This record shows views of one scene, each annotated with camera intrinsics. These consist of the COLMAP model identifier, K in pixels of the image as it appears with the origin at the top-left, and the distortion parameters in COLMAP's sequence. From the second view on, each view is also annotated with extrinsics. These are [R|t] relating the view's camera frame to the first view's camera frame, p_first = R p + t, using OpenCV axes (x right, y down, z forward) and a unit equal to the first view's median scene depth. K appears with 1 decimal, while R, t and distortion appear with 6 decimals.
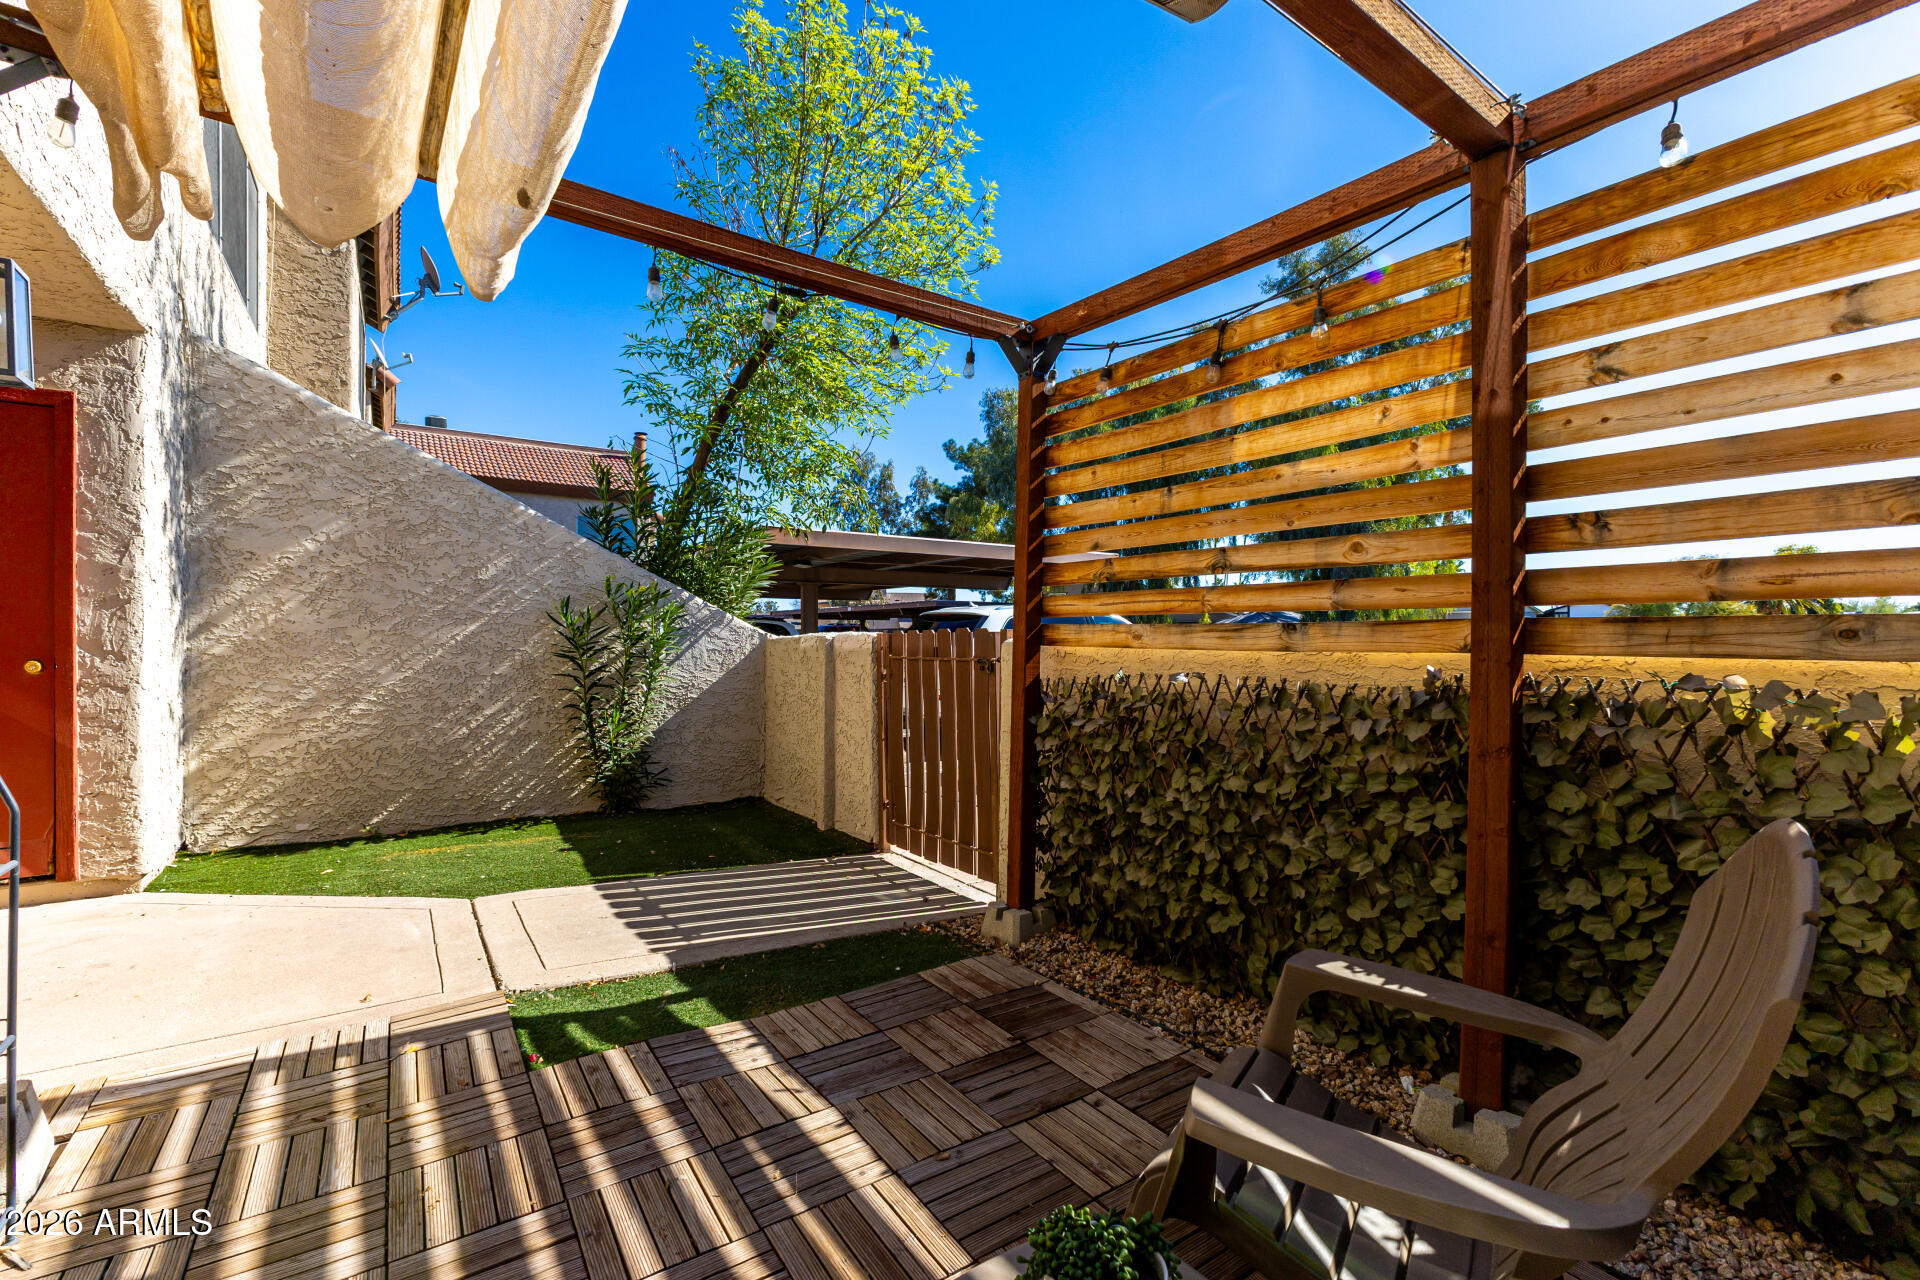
lens RADIAL K [[839.2, 0, 961.4], [0, 839.2, 638.7], [0, 0, 1]] dist [0.010994, -0.000680]
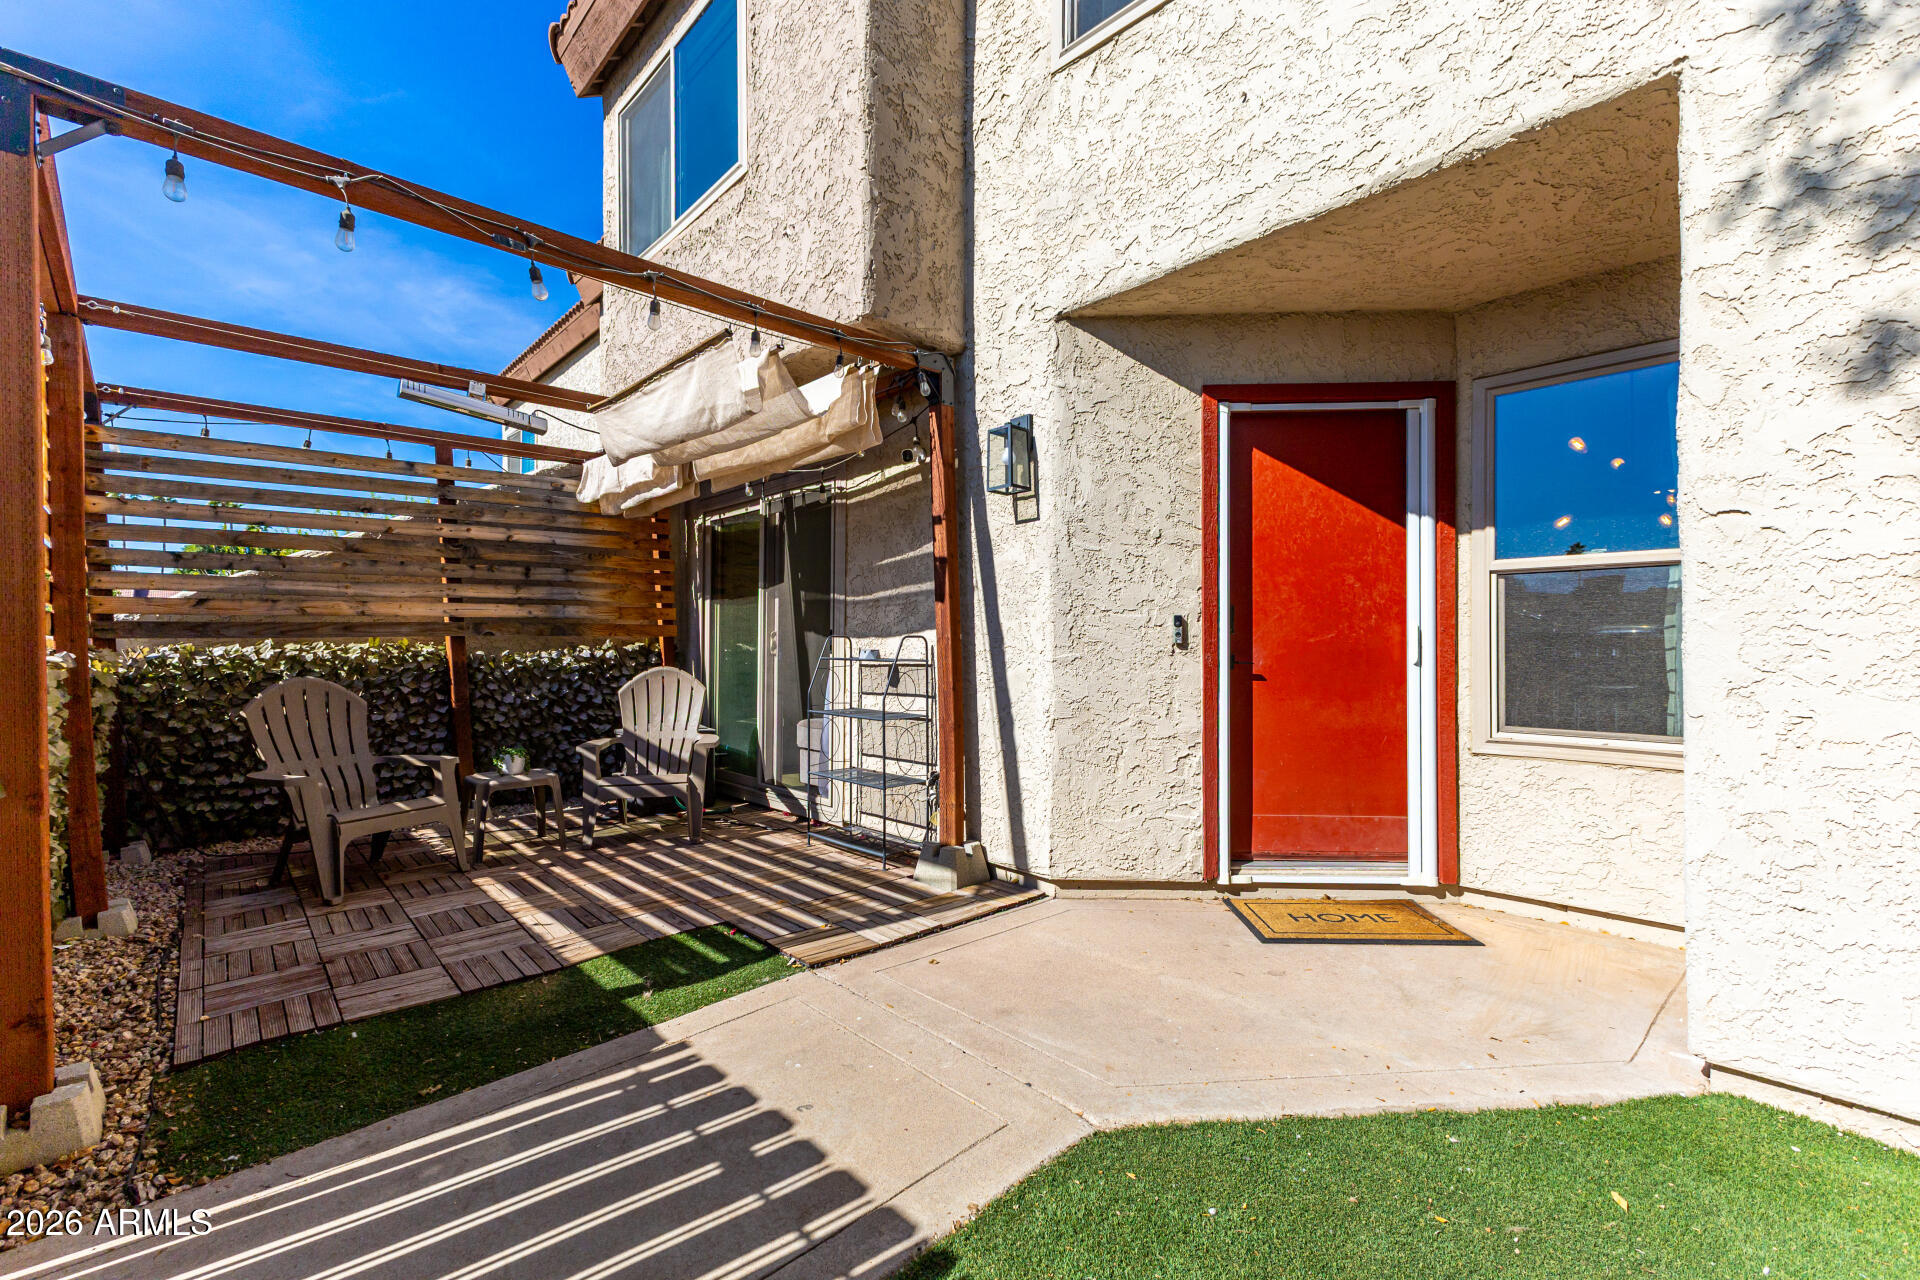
lens RADIAL K [[839.2, 0, 959.8], [0, 839.2, 646.0], [0, 0, 1]] dist [0.010994, -0.000680]
pose [[-0.990901, 0.000608, -0.134588, -0.540208], [-0.000125, 0.999985, 0.005439, 0.016540], [0.134589, 0.005407, -0.990887, 1.879551]]
